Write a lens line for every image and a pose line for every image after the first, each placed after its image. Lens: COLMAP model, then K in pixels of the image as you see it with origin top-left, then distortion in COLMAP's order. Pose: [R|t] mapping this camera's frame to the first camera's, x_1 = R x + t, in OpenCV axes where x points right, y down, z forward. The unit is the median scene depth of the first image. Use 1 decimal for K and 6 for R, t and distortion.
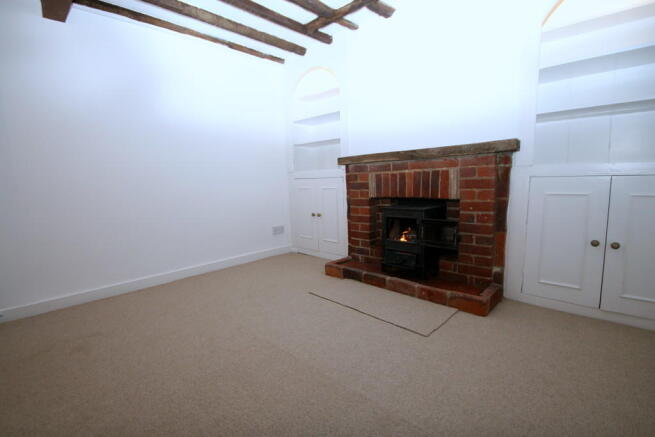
lens RADIAL K [[300.4, 0, 327.5], [0, 300.4, 218.5], [0, 0, 1]] dist [-0.001069, -0.000051]
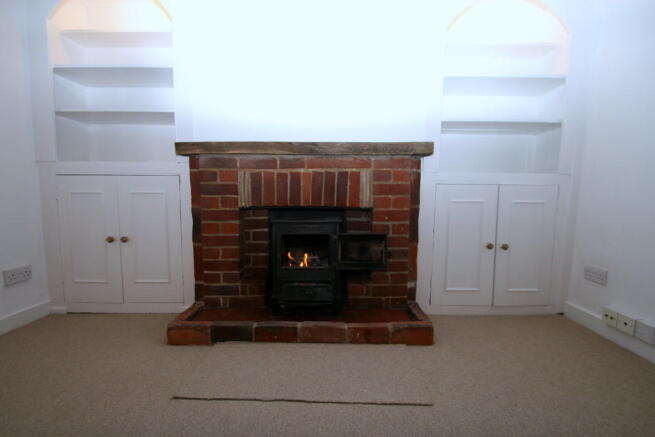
lens RADIAL K [[300.4, 0, 327.5], [0, 300.4, 218.5], [0, 0, 1]] dist [-0.001069, -0.000051]
pose [[0.718971, -0.020858, 0.694727, -0.211226], [0.060141, 0.997668, -0.032287, -0.013491], [-0.692434, 0.064995, 0.718548, 0.453968]]
